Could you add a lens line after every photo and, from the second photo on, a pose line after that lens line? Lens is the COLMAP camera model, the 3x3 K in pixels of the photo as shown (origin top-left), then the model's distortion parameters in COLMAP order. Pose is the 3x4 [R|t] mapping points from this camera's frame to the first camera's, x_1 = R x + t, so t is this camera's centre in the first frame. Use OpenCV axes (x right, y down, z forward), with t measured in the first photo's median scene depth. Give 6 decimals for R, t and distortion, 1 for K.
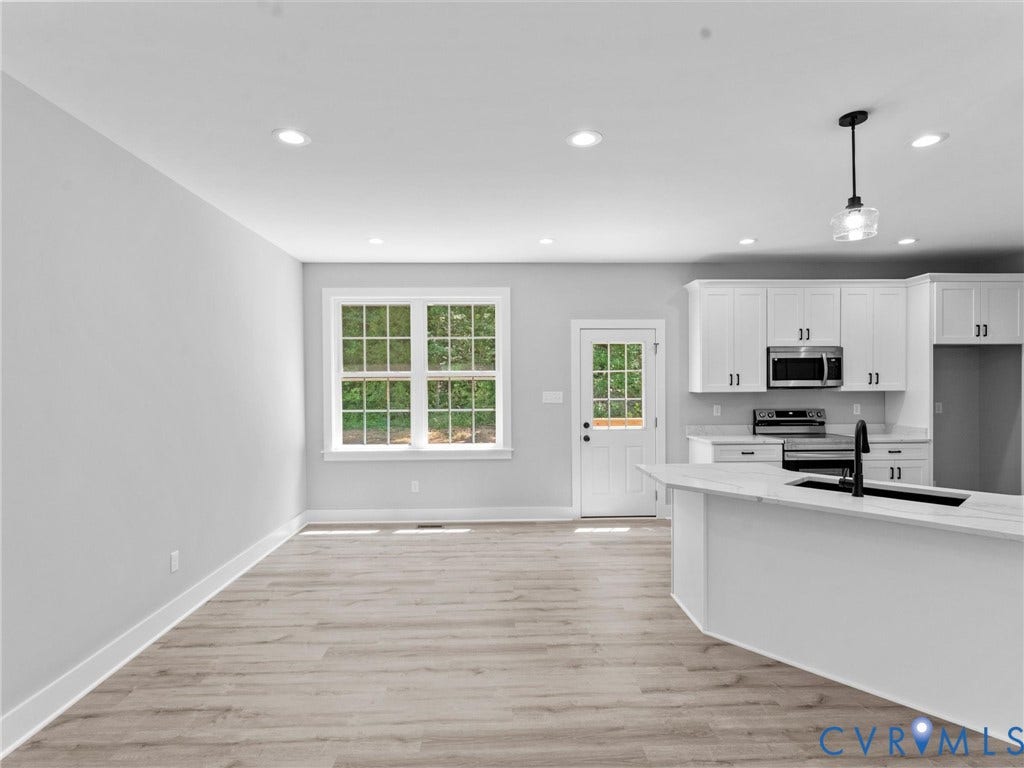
lens RADIAL K [[543.6, 0, 509.3], [0, 543.6, 394.2], [0, 0, 1]] dist [-0.000334, -0.000002]
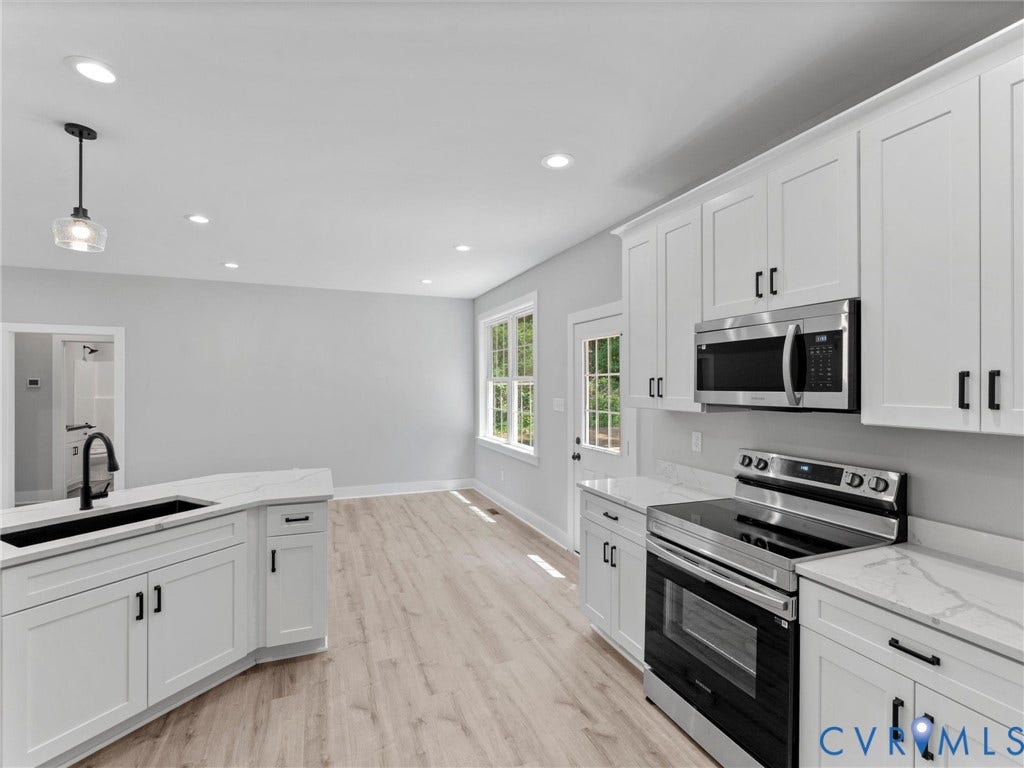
lens RADIAL K [[486.0, 0, 506.5], [0, 486.0, 383.0], [0, 0, 1]] dist [0.025653, -0.000078]
pose [[0.335707, 0.005621, -0.941950, 0.826226], [-0.026890, 0.999632, -0.003618, -0.025251], [0.941582, 0.026544, 0.335735, 0.672702]]
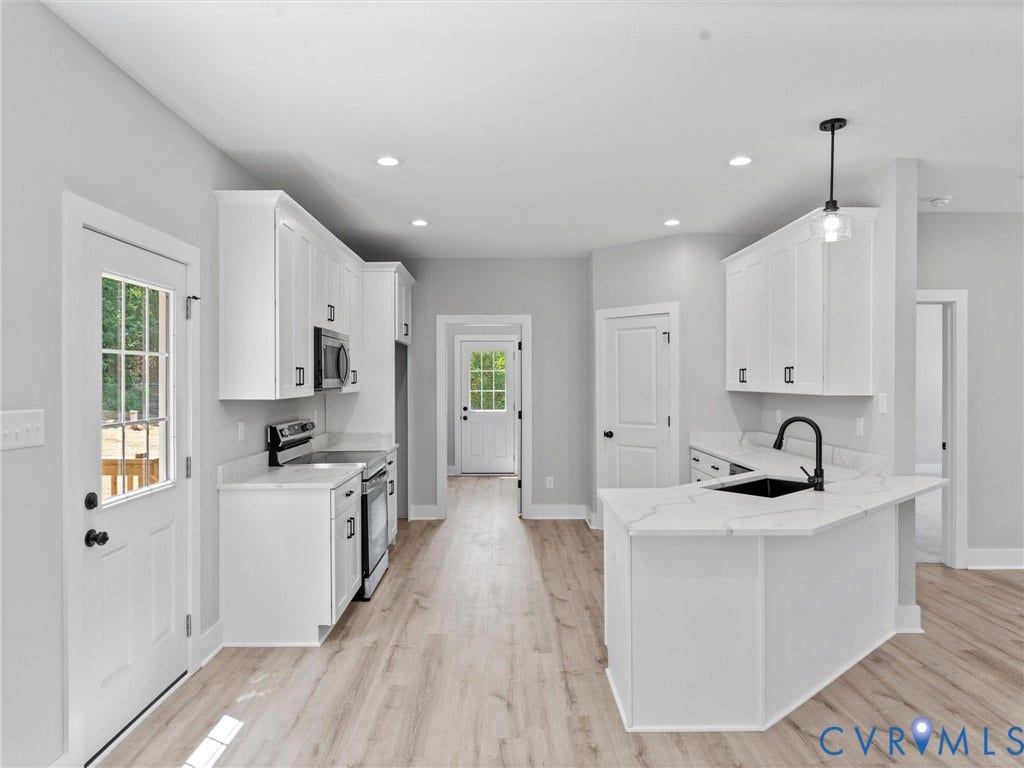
lens RADIAL K [[636.1, 0, 512.0], [0, 636.1, 384.0], [0, 0, 1]] dist [0.003449, 0.000972]
pose [[0.019619, 0.002048, 0.999805, -0.275500], [0.025209, 0.999679, -0.002542, -0.010971], [-0.999490, 0.025254, 0.019561, 0.742504]]
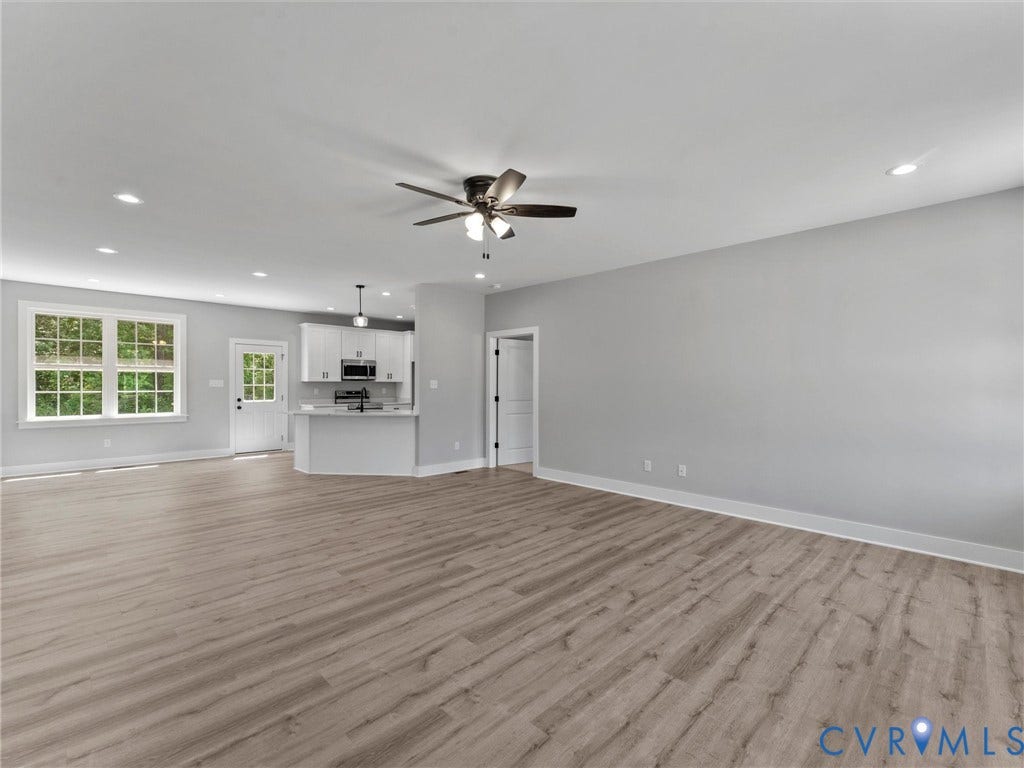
lens RADIAL K [[486.0, 0, 506.5], [0, 486.0, 383.0], [0, 0, 1]] dist [0.025653, -0.000078]
pose [[0.747022, 0.012524, 0.664682, -0.265814], [0.004854, 0.999693, -0.024292, 0.046942], [-0.664782, 0.021373, 0.746732, -0.744768]]
